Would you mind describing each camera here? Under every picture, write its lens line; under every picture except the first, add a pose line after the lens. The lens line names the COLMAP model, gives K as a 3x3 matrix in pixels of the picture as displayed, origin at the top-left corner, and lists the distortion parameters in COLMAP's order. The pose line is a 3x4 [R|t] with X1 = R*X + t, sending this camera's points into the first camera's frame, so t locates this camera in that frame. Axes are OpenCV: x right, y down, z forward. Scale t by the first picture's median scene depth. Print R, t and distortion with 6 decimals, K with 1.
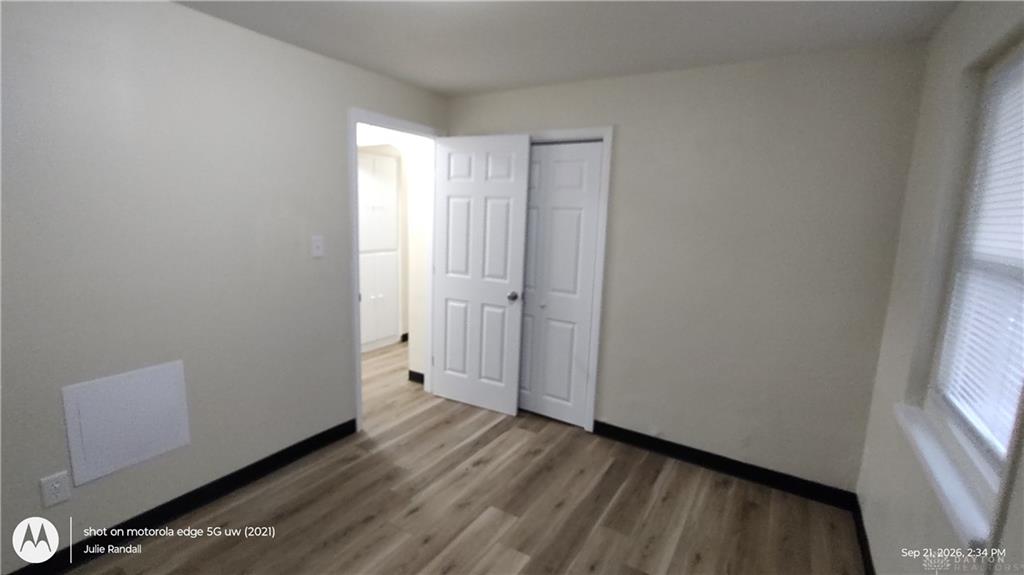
lens RADIAL K [[468.3, 0, 514.7], [0, 468.3, 285.1], [0, 0, 1]] dist [0.000227, -0.000007]
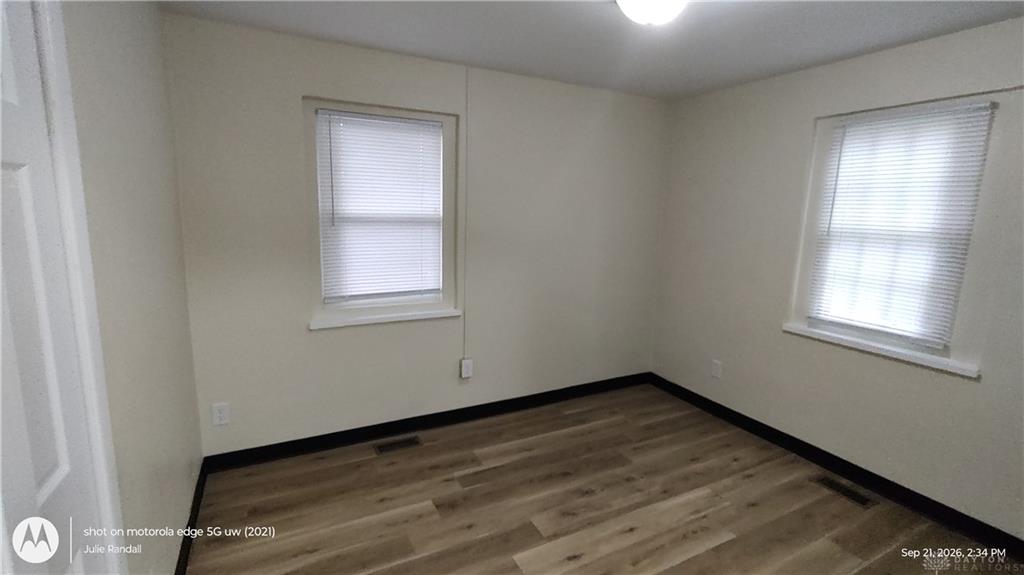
lens RADIAL K [[468.3, 0, 514.7], [0, 468.3, 285.1], [0, 0, 1]] dist [0.000227, -0.000007]
pose [[-0.852886, -0.150648, 0.499891, -0.354031], [0.022638, 0.945896, 0.323680, -0.259926], [-0.521606, 0.287379, -0.803331, 1.528020]]
